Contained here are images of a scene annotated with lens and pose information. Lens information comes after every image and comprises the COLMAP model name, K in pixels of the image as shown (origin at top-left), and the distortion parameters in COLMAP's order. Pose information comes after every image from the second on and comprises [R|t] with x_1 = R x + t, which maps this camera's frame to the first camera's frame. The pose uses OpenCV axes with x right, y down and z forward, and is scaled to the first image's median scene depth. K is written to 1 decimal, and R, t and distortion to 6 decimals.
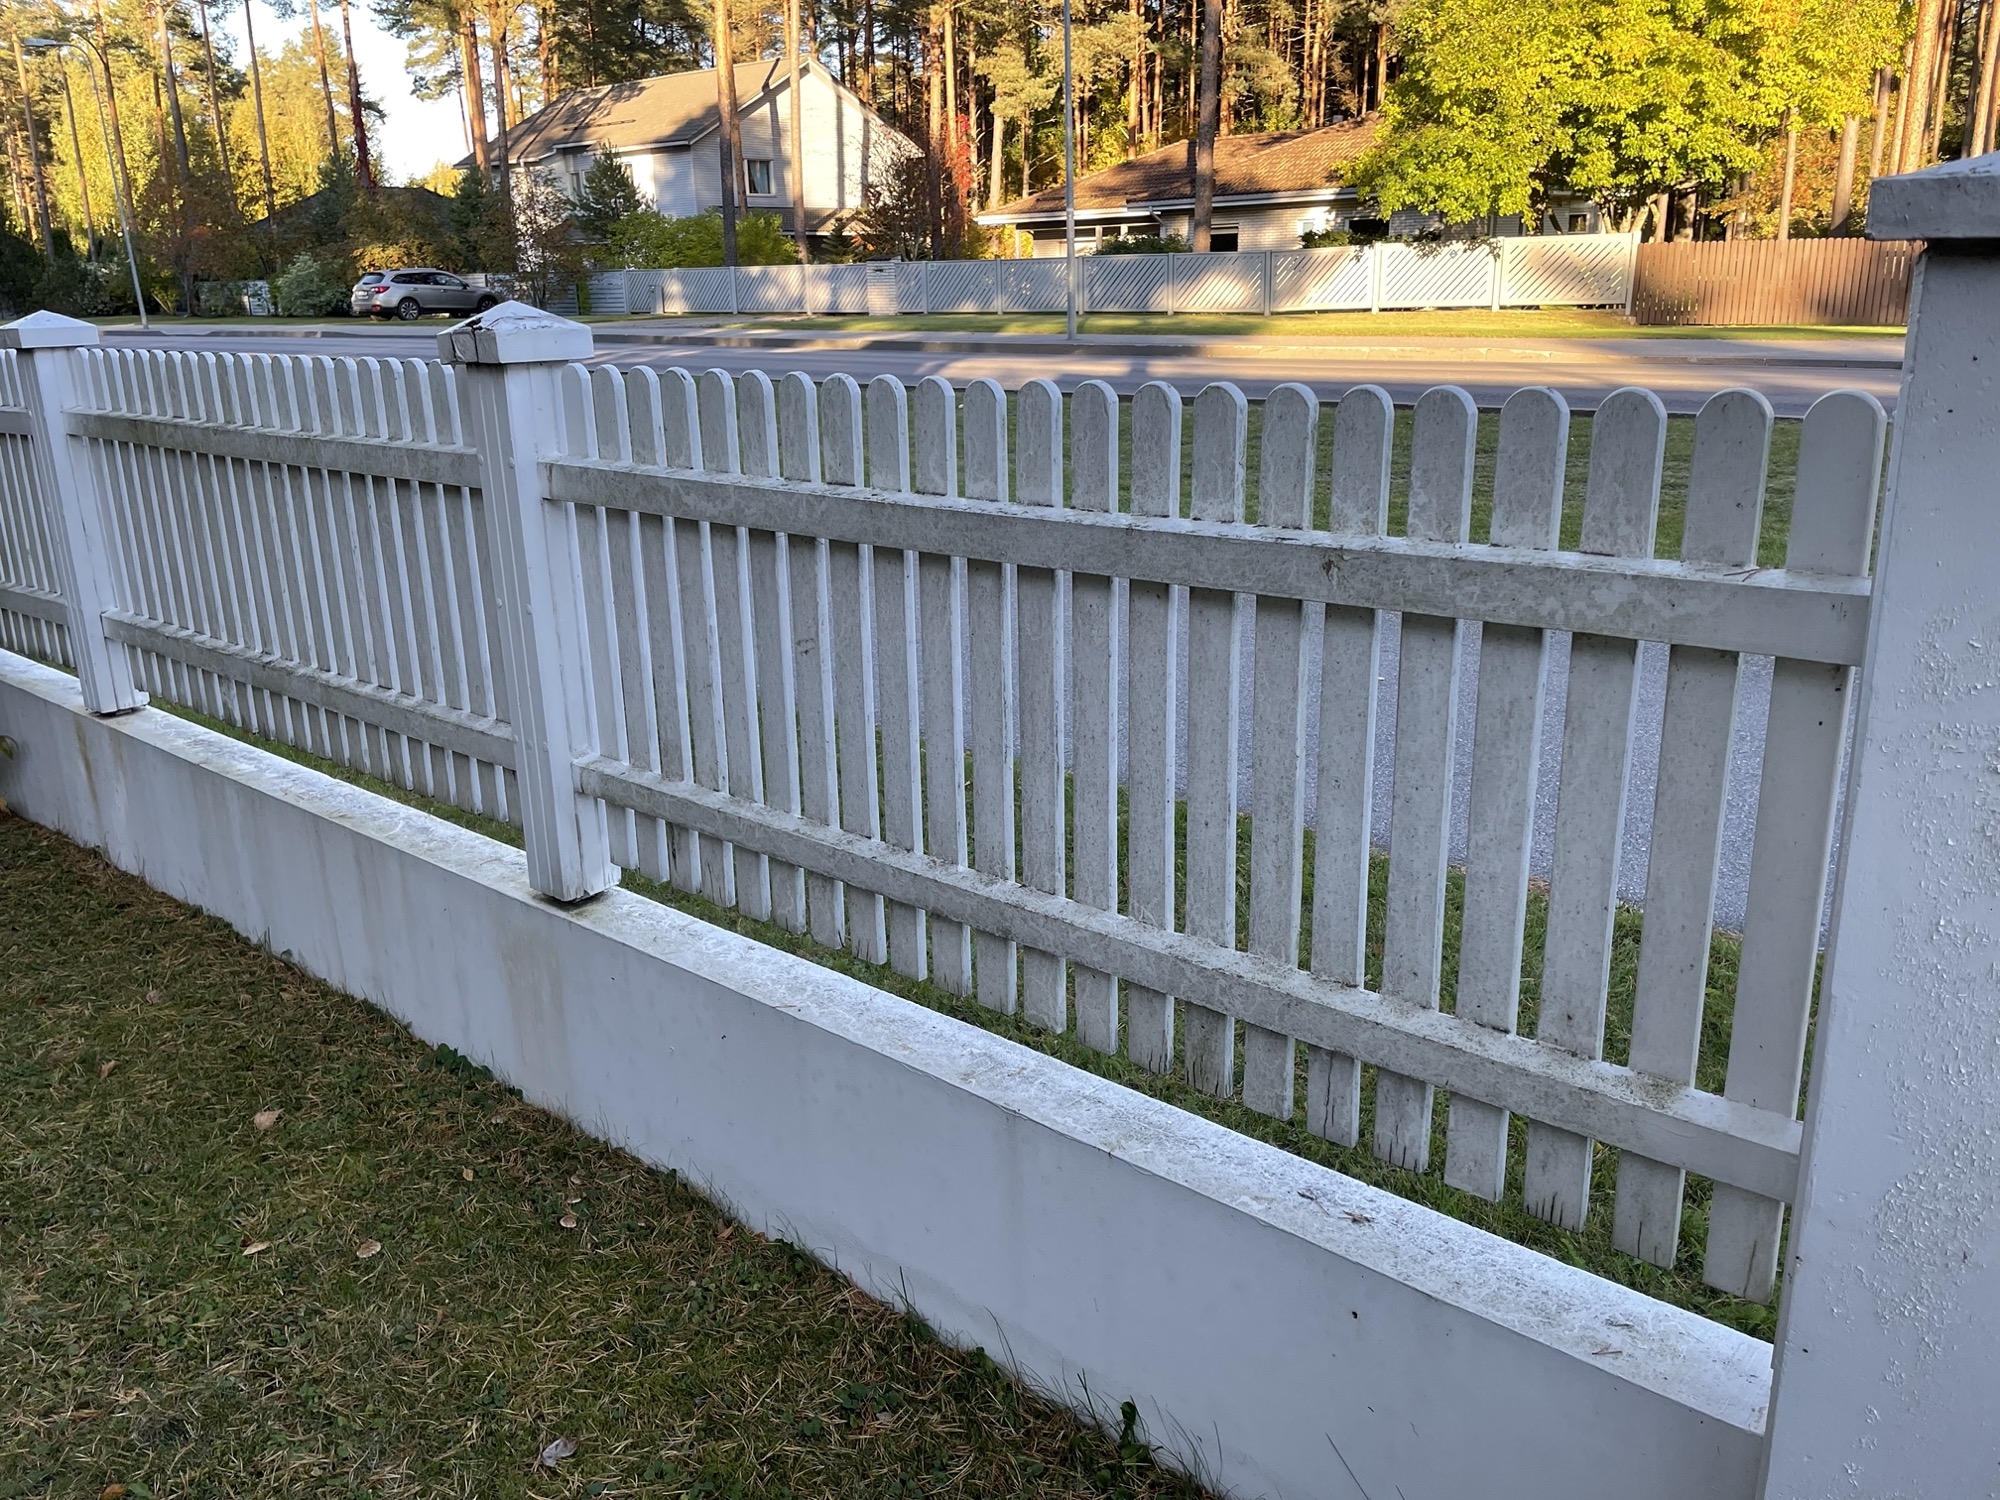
lens RADIAL K [[1536.6, 0, 1000.0], [0, 1536.6, 750.0], [0, 0, 1]] dist [0.001548, 0.000215]
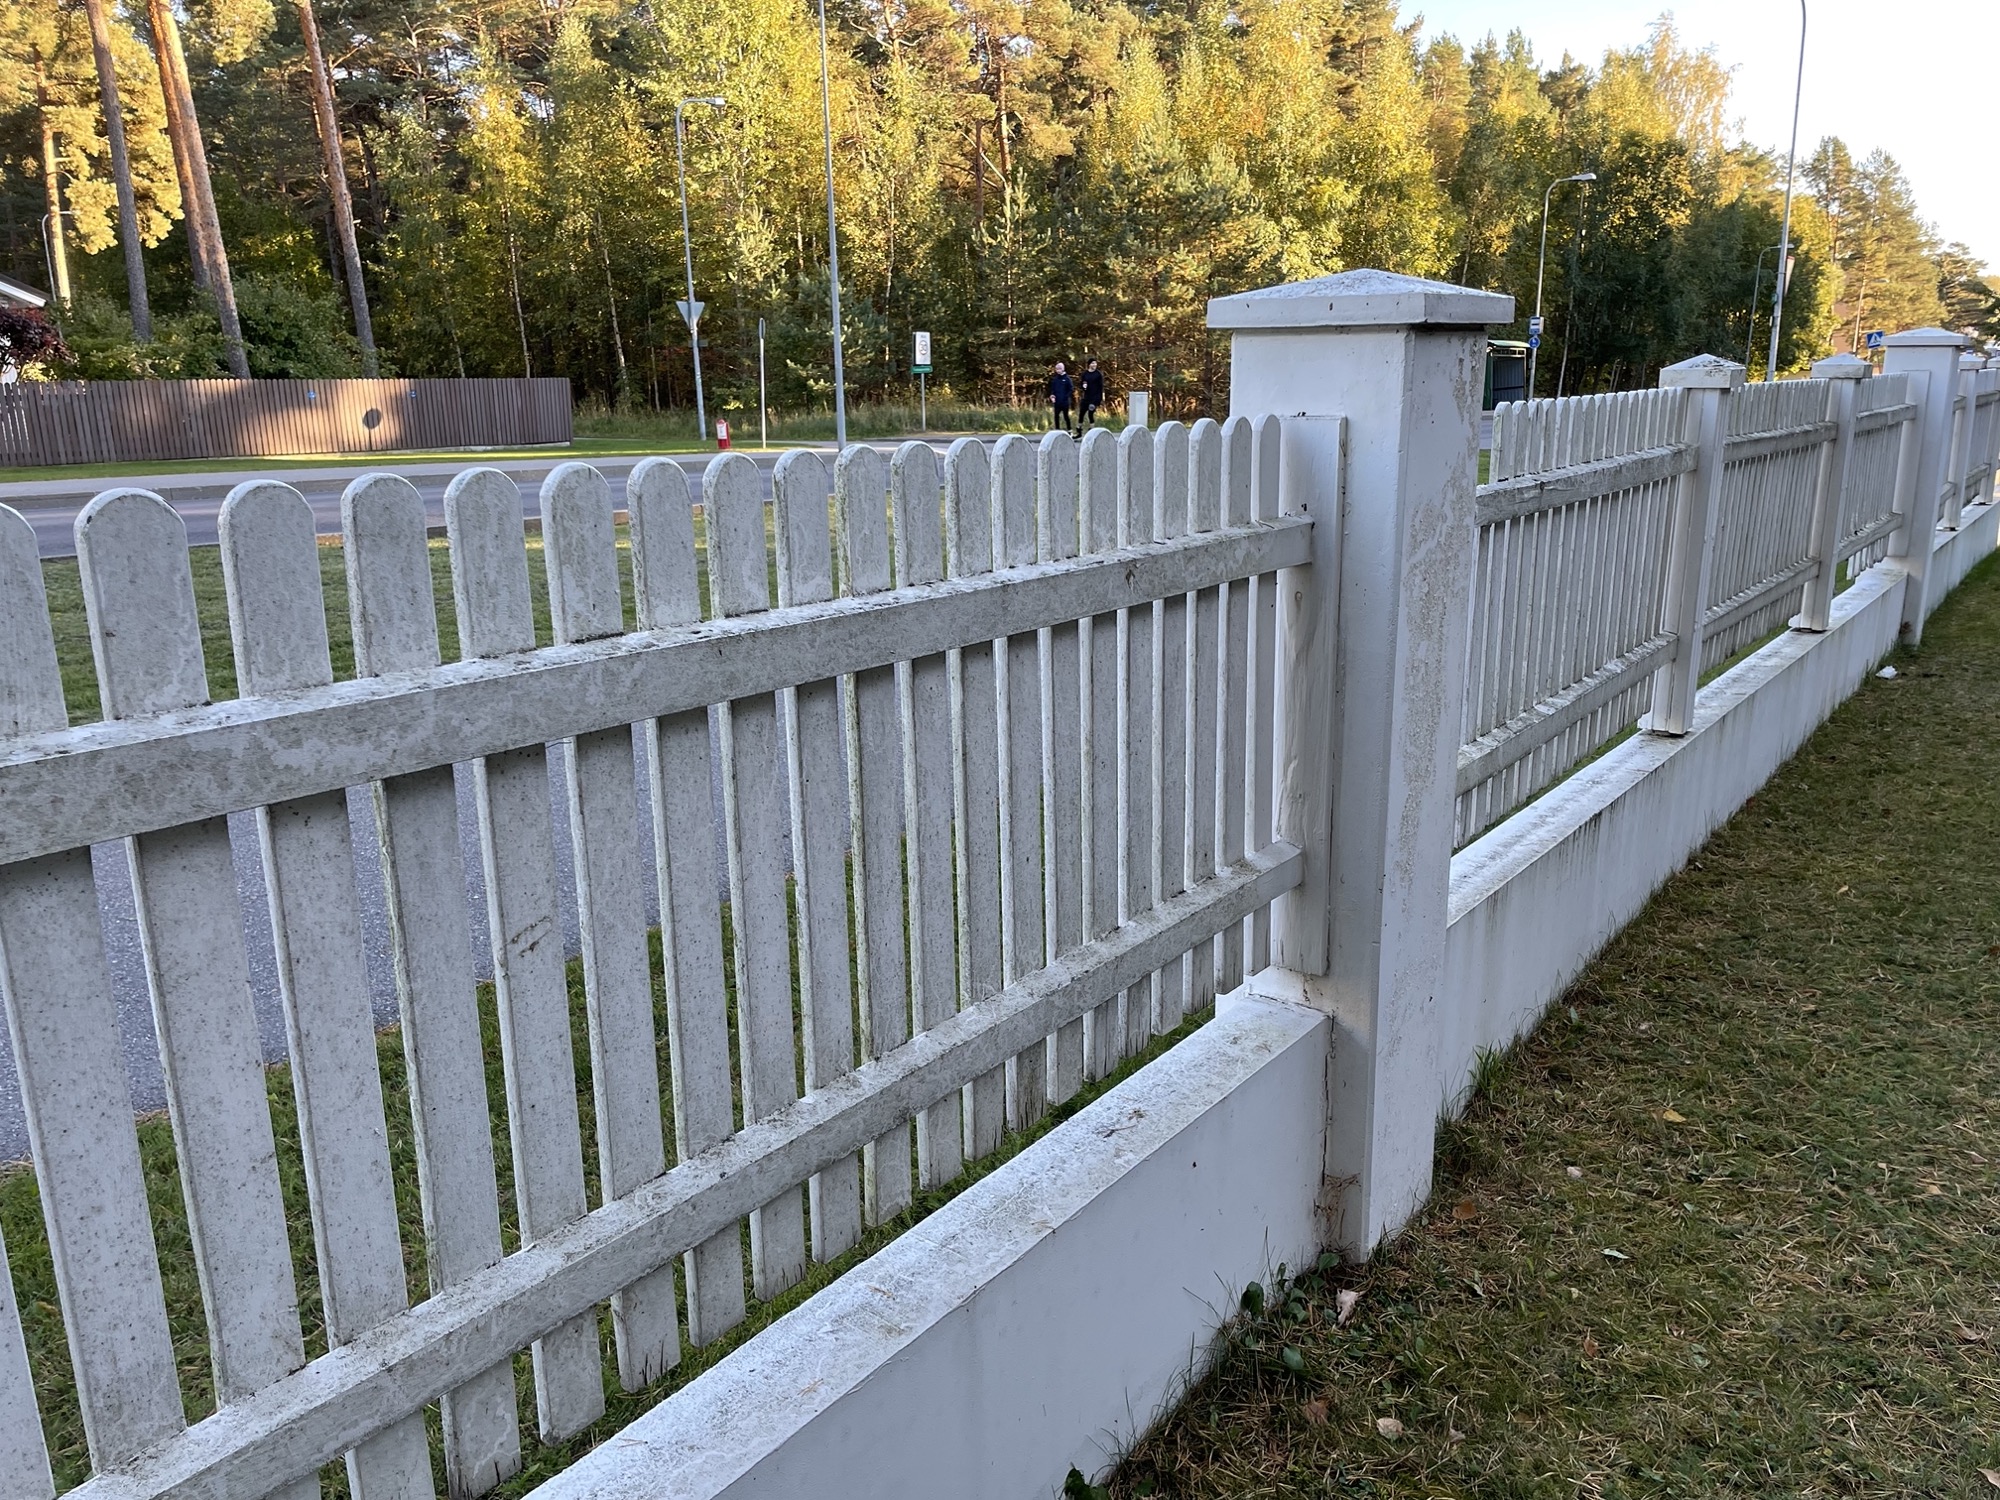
lens RADIAL K [[1536.6, 0, 1000.0], [0, 1536.6, 750.0], [0, 0, 1]] dist [0.001548, 0.000215]
pose [[-0.108359, -0.187766, 0.976218, -0.776714], [0.322670, 0.922190, 0.213190, -0.221339], [-0.940288, 0.338098, -0.039340, 0.927911]]
